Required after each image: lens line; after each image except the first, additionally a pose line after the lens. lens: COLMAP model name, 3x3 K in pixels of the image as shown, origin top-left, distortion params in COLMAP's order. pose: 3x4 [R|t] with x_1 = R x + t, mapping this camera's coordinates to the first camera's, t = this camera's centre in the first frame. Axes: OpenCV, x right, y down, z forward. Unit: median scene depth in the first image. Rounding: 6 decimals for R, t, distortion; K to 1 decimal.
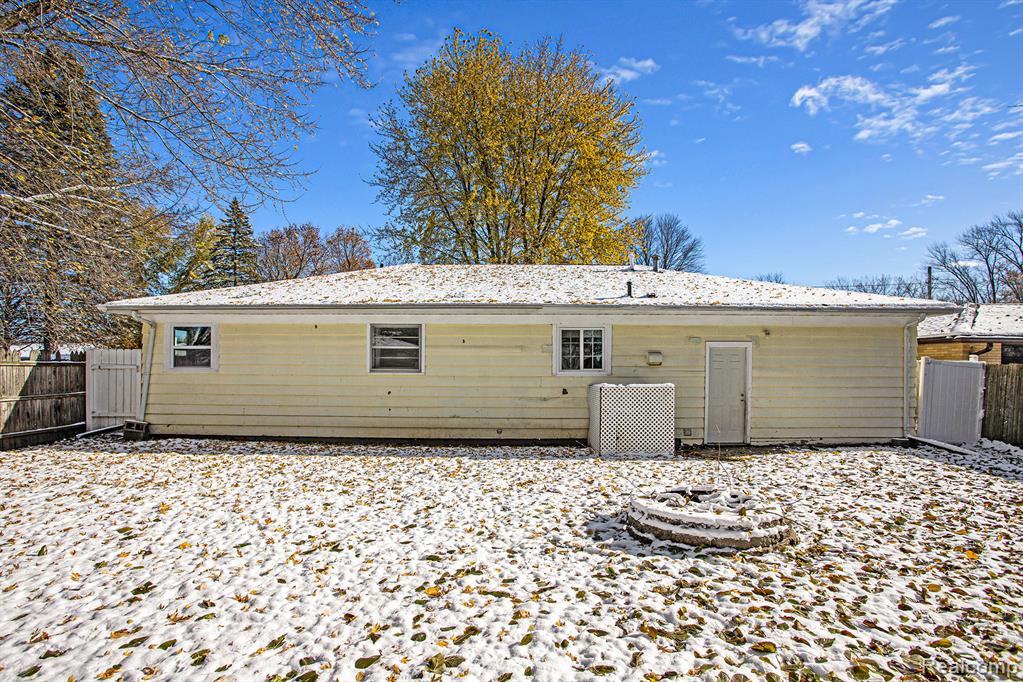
lens RADIAL K [[524.5, 0, 509.4], [0, 524.5, 409.7], [0, 0, 1]] dist [-0.013155, 0.001016]
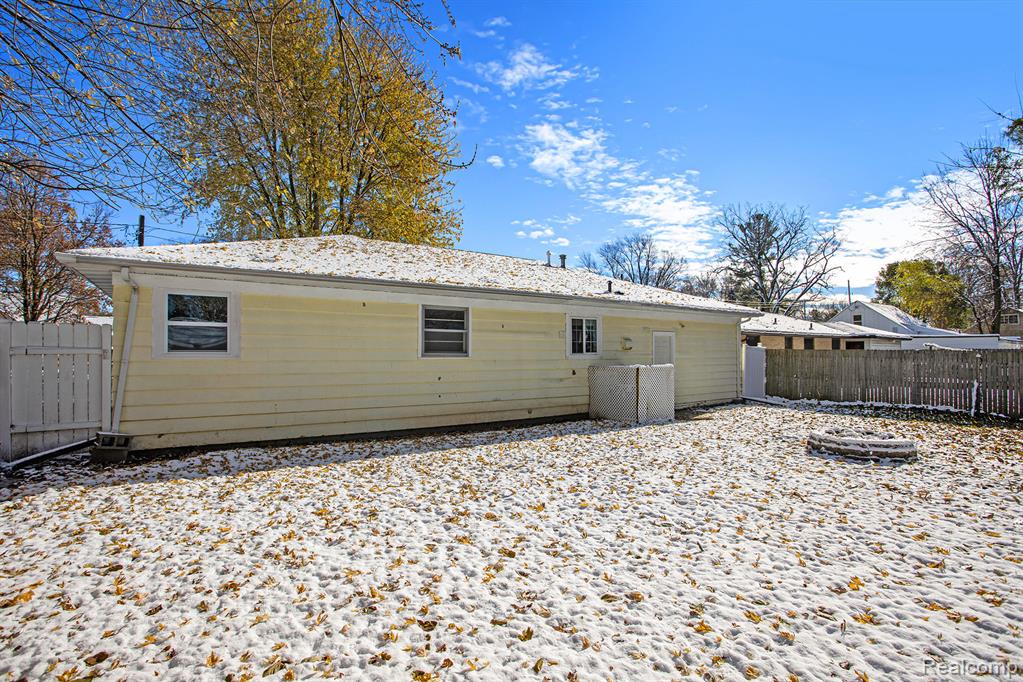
lens RADIAL K [[534.0, 0, 508.3], [0, 534.0, 355.5], [0, 0, 1]] dist [-0.030115, 0.000281]
pose [[0.797330, -0.006118, 0.603512, -0.709552], [0.039942, 0.998291, -0.042650, -0.027744], [-0.602220, 0.058112, 0.796212, 0.159854]]
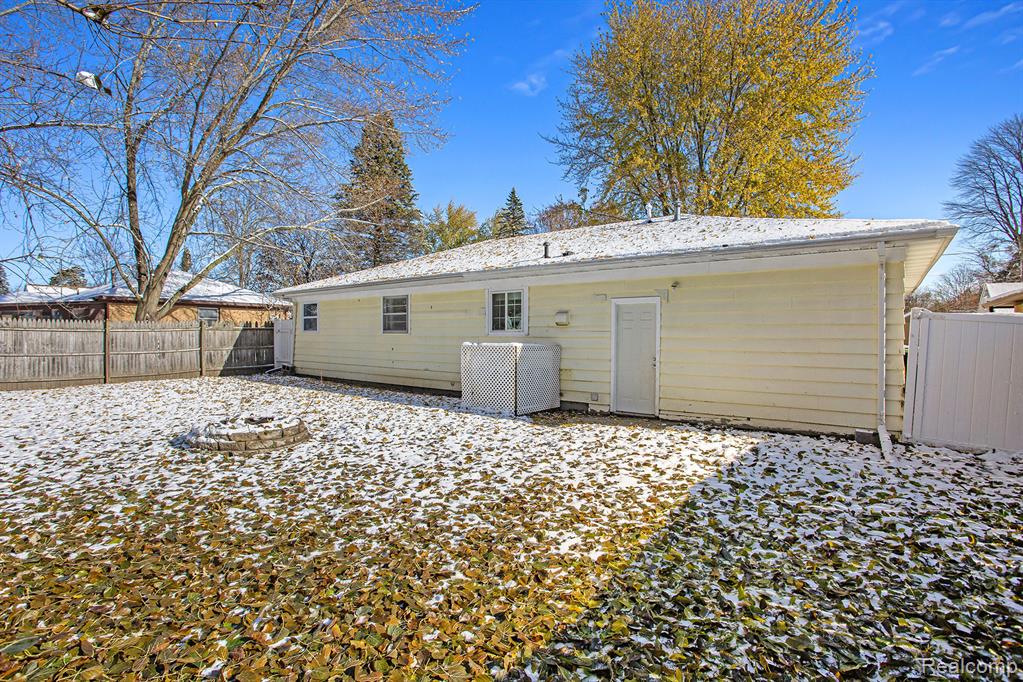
lens RADIAL K [[534.0, 0, 508.3], [0, 534.0, 355.5], [0, 0, 1]] dist [-0.030115, 0.000281]
pose [[0.770249, 0.024413, -0.637276, 0.826149], [-0.044775, 0.998871, -0.015853, -0.009025], [0.636170, 0.040744, 0.770472, 0.174965]]
